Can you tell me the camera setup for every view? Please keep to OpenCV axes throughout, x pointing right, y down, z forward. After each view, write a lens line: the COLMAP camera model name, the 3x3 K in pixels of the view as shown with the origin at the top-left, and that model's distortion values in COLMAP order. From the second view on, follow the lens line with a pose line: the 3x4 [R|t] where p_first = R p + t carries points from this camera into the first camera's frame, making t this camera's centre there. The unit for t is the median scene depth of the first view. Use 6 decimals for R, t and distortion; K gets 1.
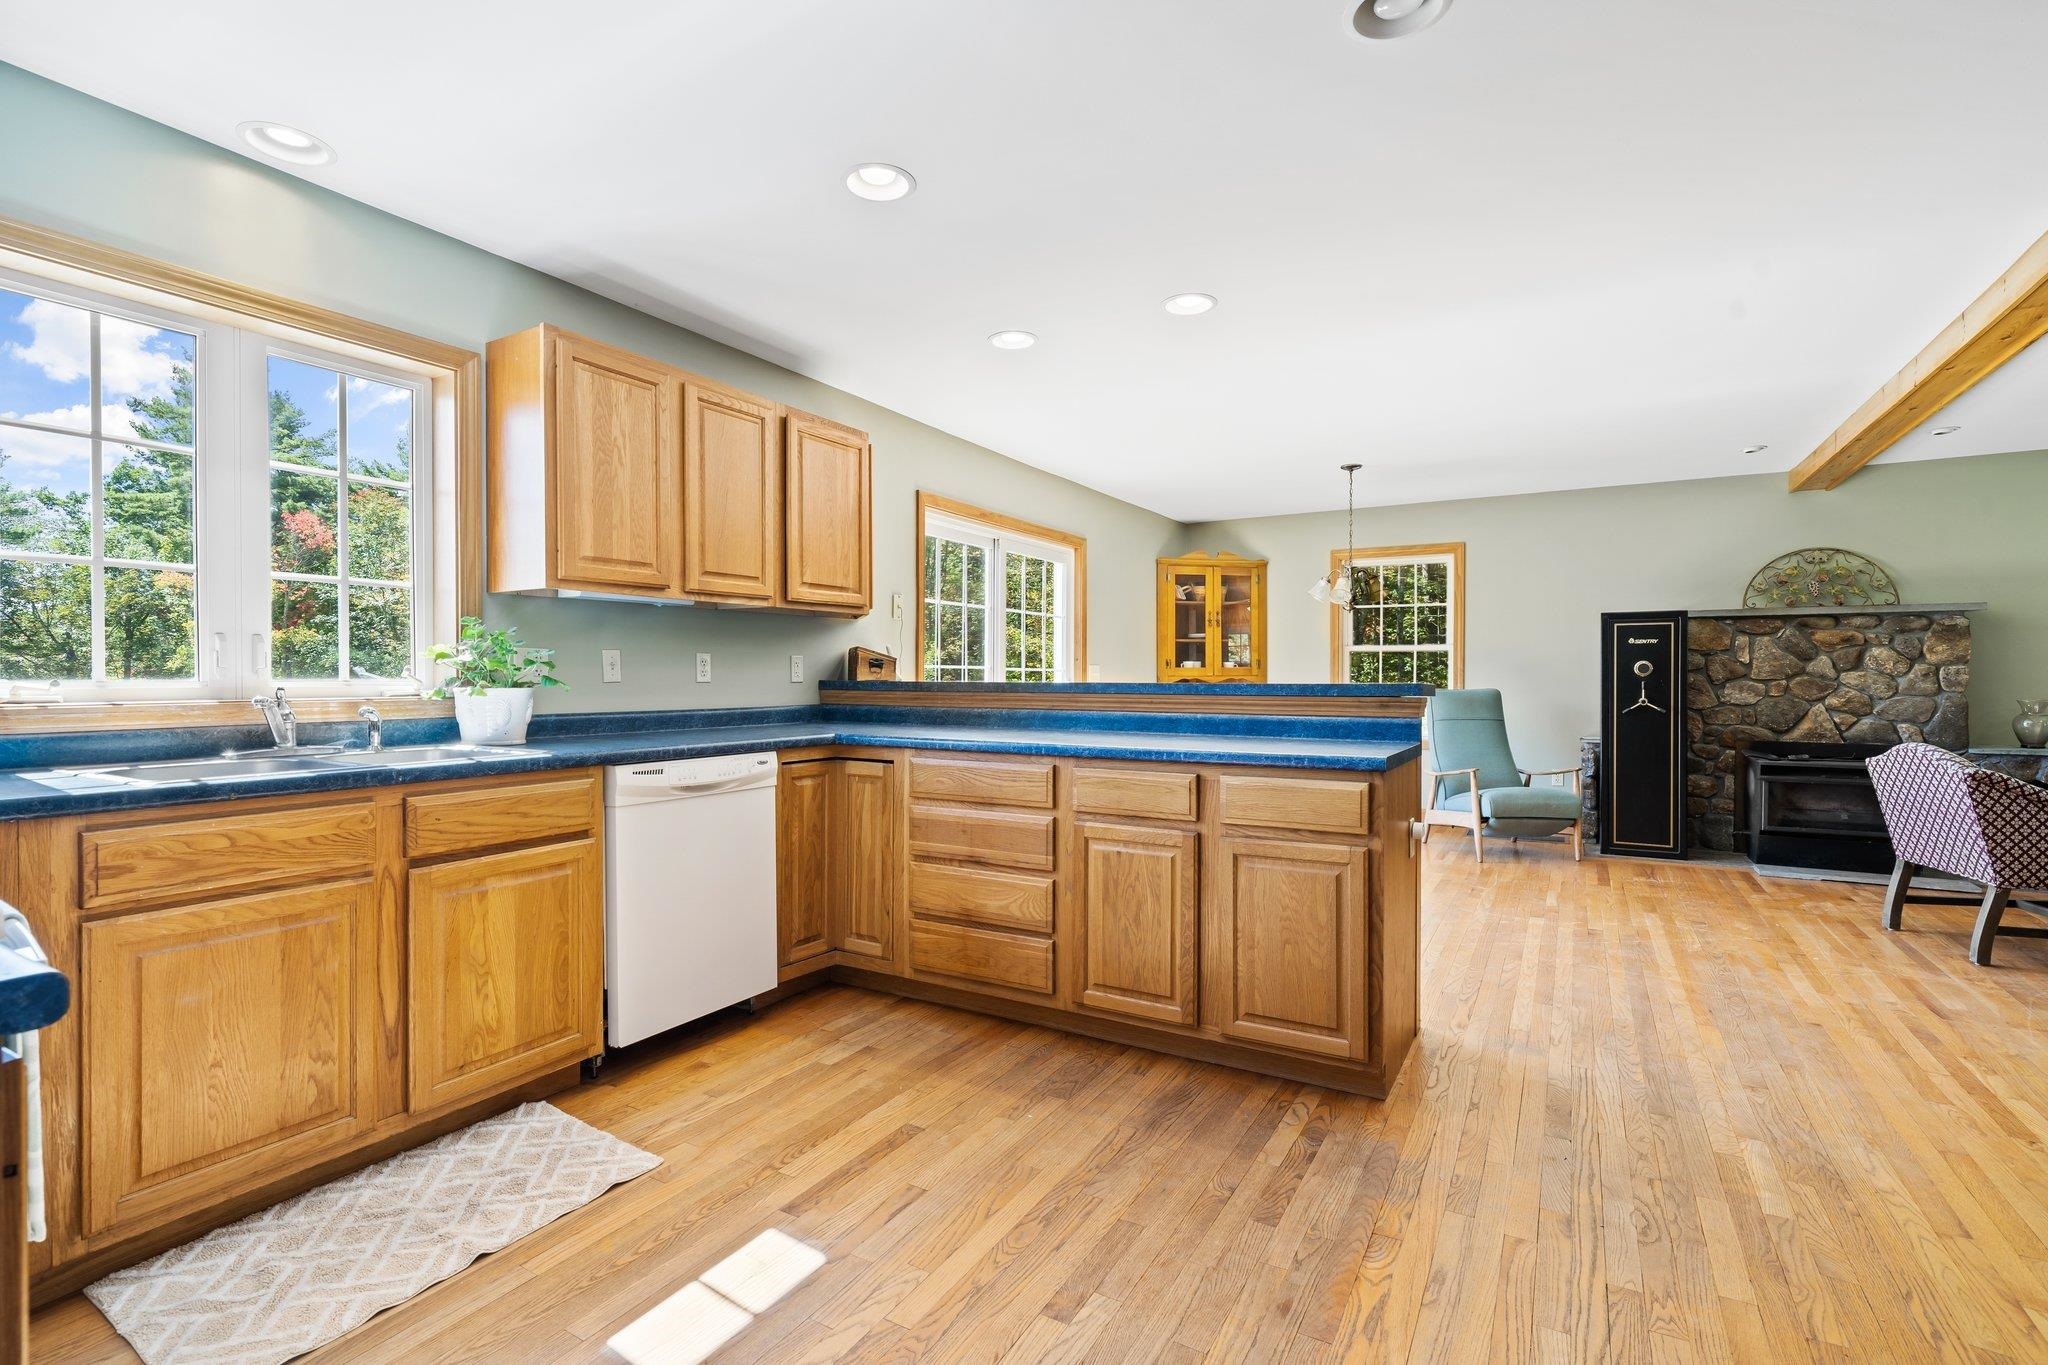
lens RADIAL K [[913.3, 0, 1062.5], [0, 913.3, 679.6], [0, 0, 1]] dist [0.002527, 0.000435]
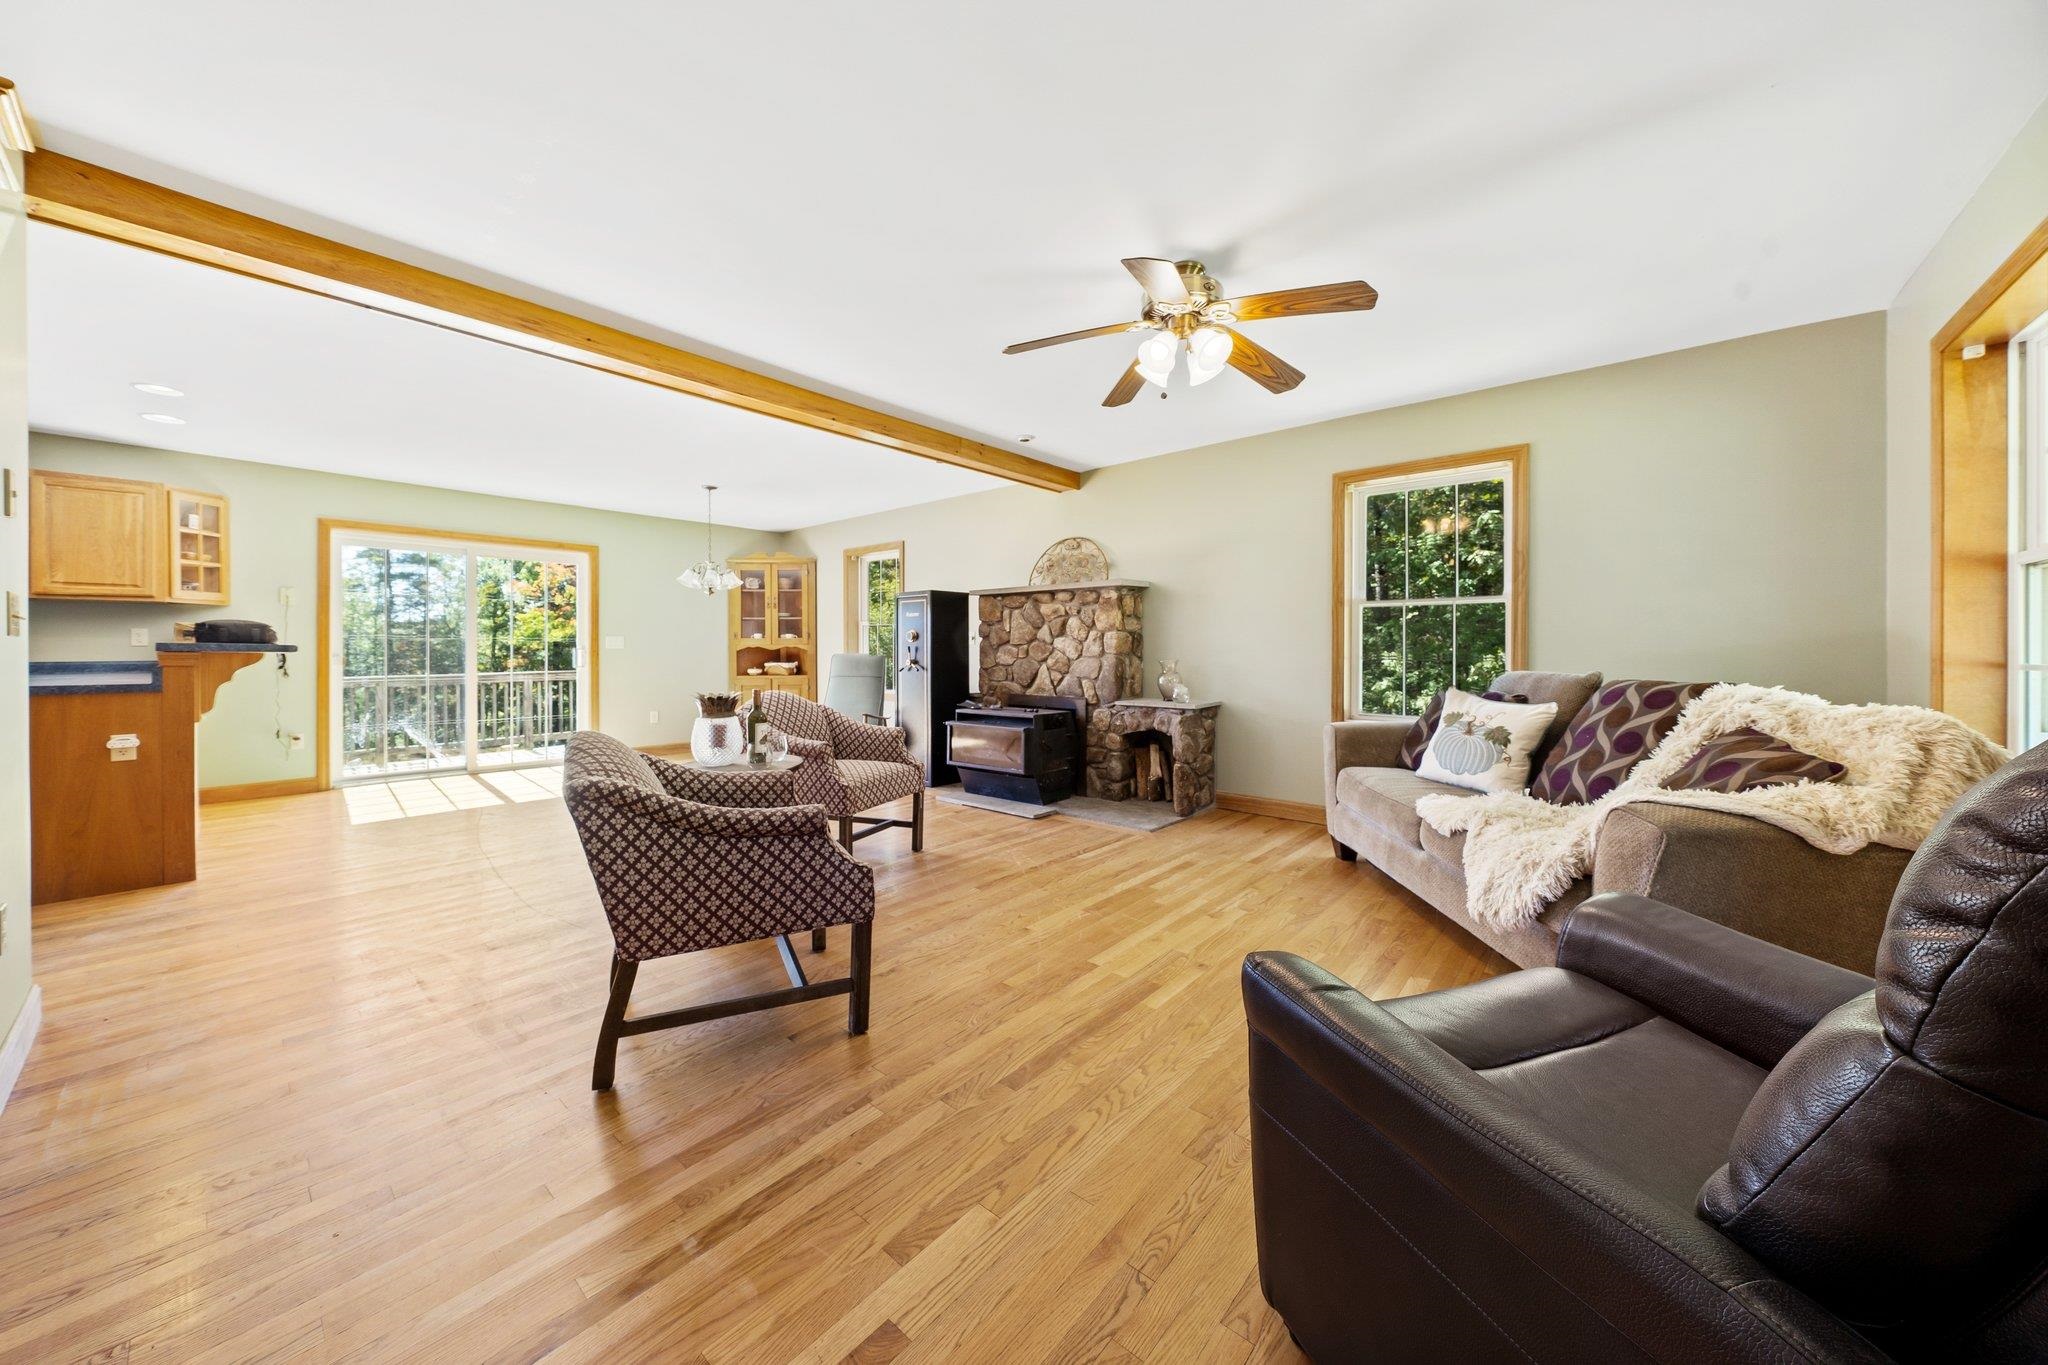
lens RADIAL K [[699.5, 0, 1025.5], [0, 699.5, 647.3], [0, 0, 1]] dist [0.000520, -0.000027]
pose [[0.982573, -0.002203, -0.185865, 1.977818], [0.001111, 0.999982, -0.005979, 0.019093], [0.185874, 0.005668, 0.982557, 0.157660]]
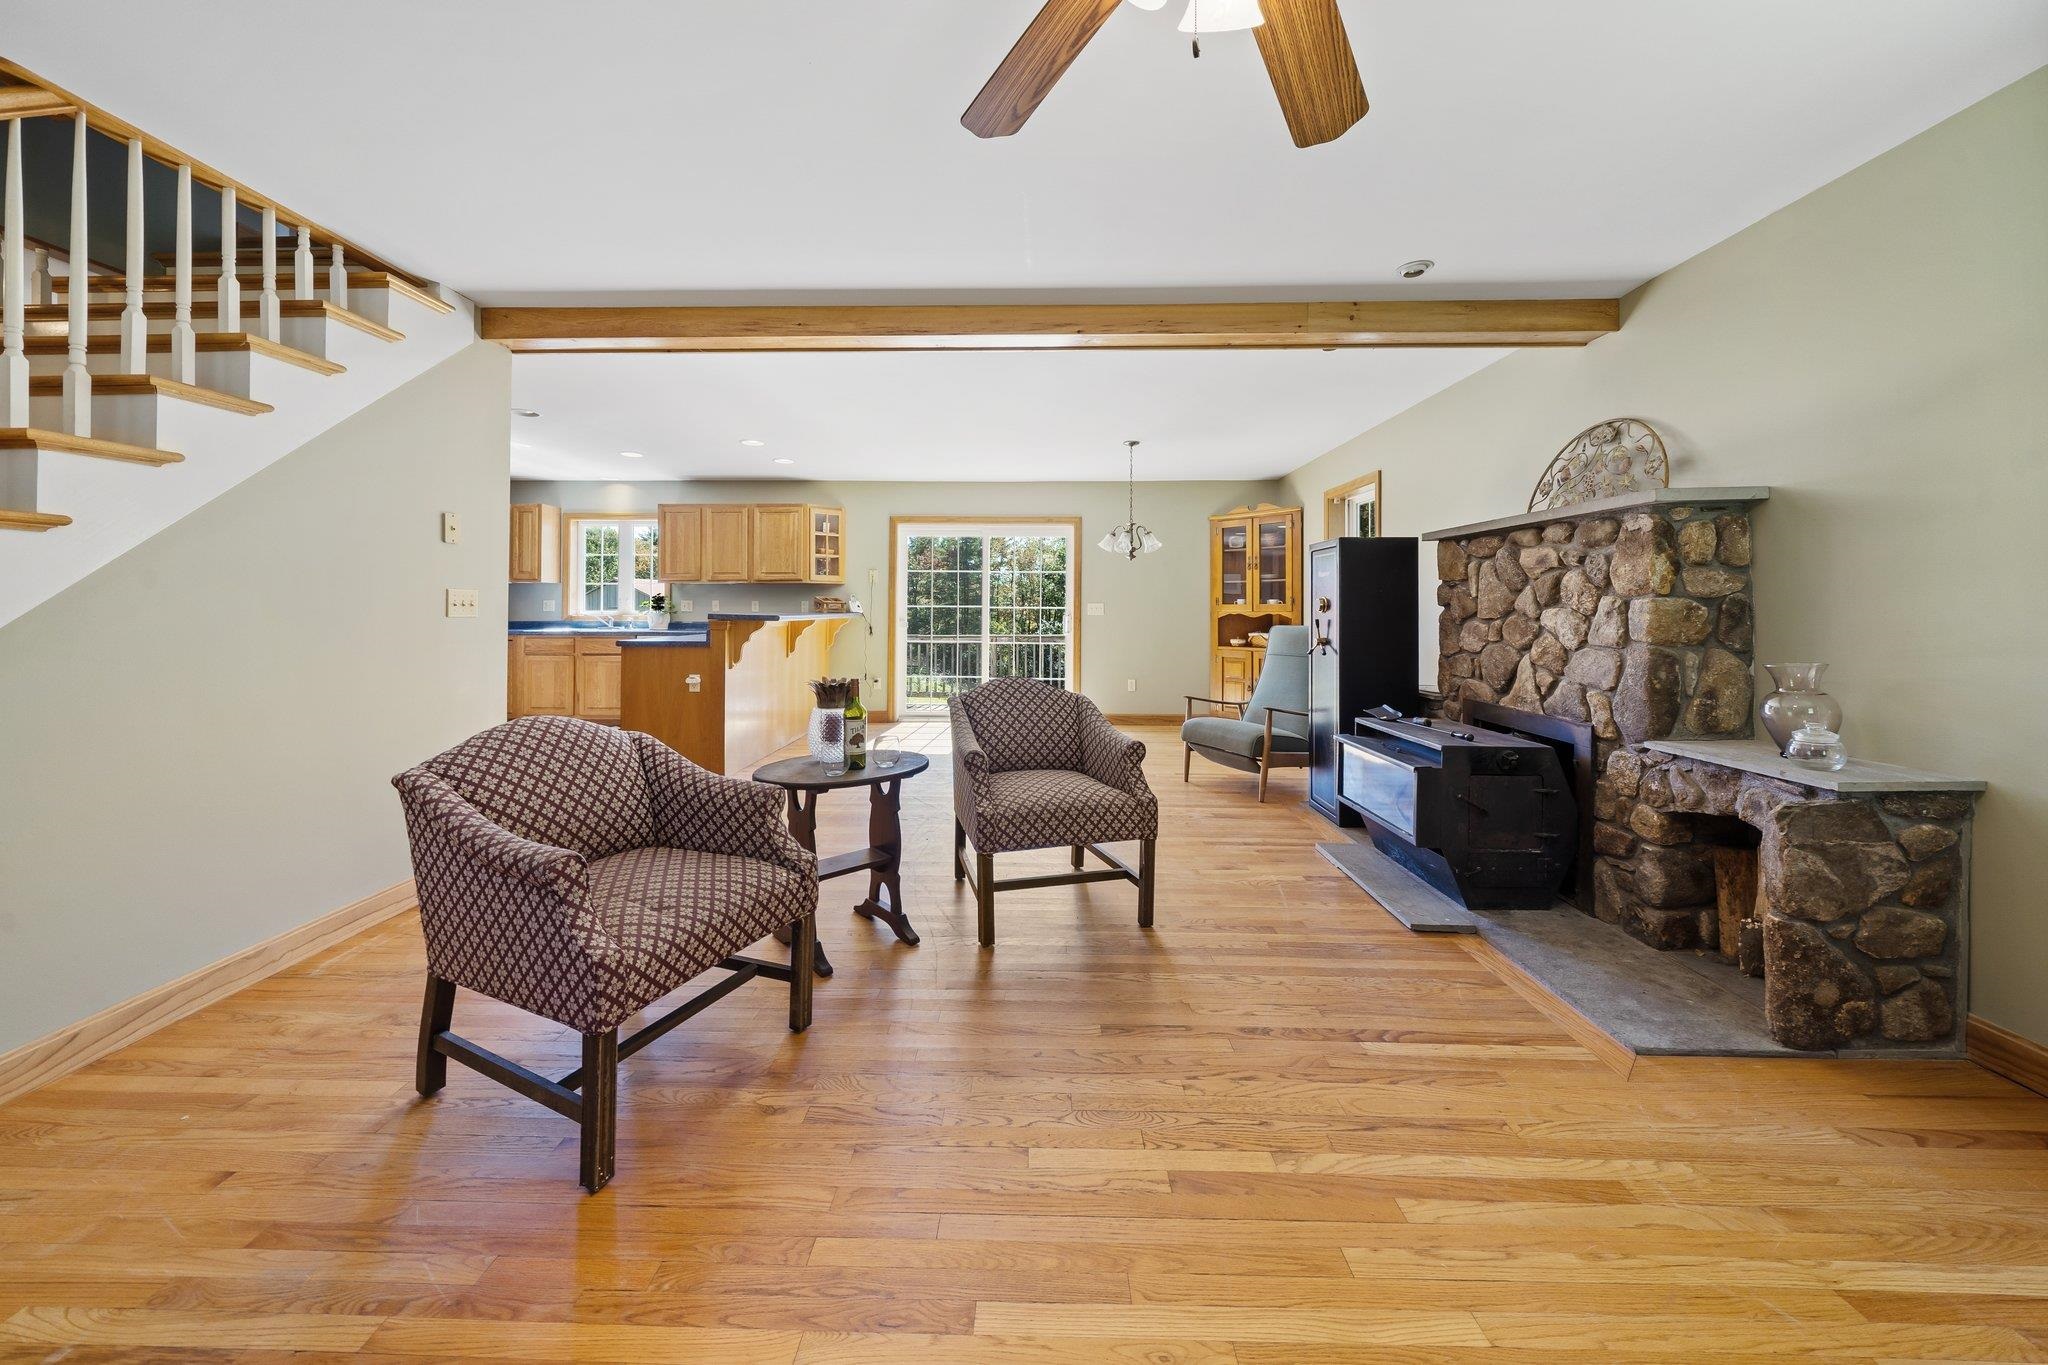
lens RADIAL K [[733.2, 0, 1029.0], [0, 733.2, 602.2], [0, 0, 1]] dist [0.000641, -0.000104]
pose [[0.493062, -0.005867, -0.869974, 2.277027], [-0.007106, 0.999917, -0.010771, -0.009897], [0.869965, 0.011493, 0.492980, 0.809868]]
